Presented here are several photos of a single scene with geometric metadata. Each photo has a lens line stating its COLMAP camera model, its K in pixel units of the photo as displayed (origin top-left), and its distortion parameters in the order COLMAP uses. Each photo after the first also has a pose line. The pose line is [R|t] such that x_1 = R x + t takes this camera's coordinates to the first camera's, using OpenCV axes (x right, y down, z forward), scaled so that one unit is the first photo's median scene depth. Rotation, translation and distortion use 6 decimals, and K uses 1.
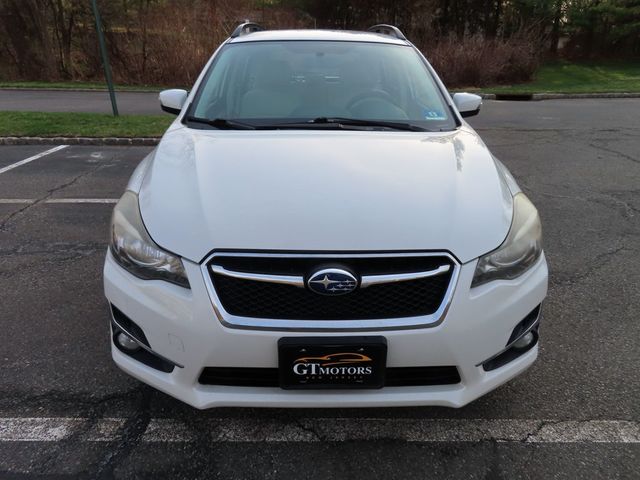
lens RADIAL K [[457.5, 0, 320.1], [0, 457.5, 243.3], [0, 0, 1]] dist [-0.009274, 0.001199]
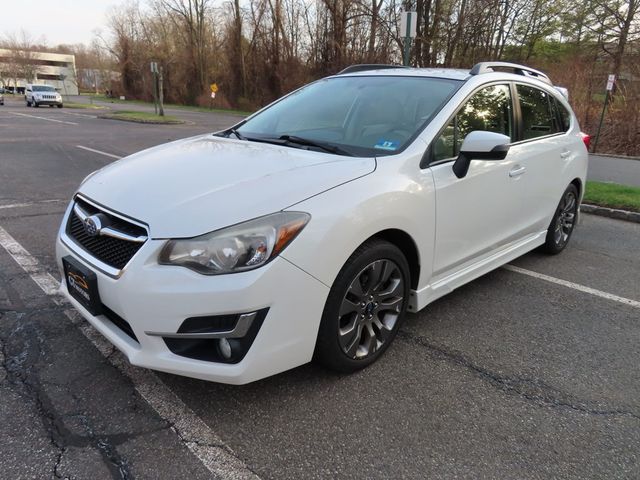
lens RADIAL K [[457.5, 0, 320.1], [0, 457.5, 243.3], [0, 0, 1]] dist [-0.009274, 0.001199]
pose [[0.690642, 0.228569, -0.686127, 1.249932], [-0.306450, 0.951848, 0.008622, -0.076600], [0.655059, 0.204309, 0.727431, 0.387291]]
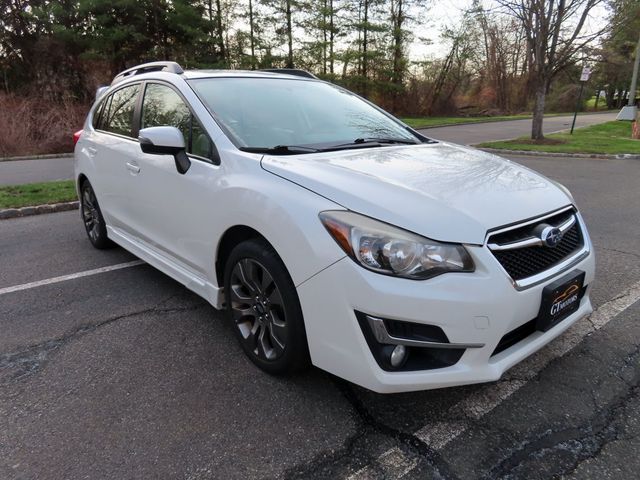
lens RADIAL K [[453.6, 0, 322.7], [0, 453.6, 239.3], [0, 0, 1]] dist [-0.013931, -0.001876]
pose [[0.779035, -0.190693, 0.597278, -1.066700], [0.263351, 0.964039, -0.035701, -0.028612], [-0.568991, 0.185105, 0.801240, 0.285660]]
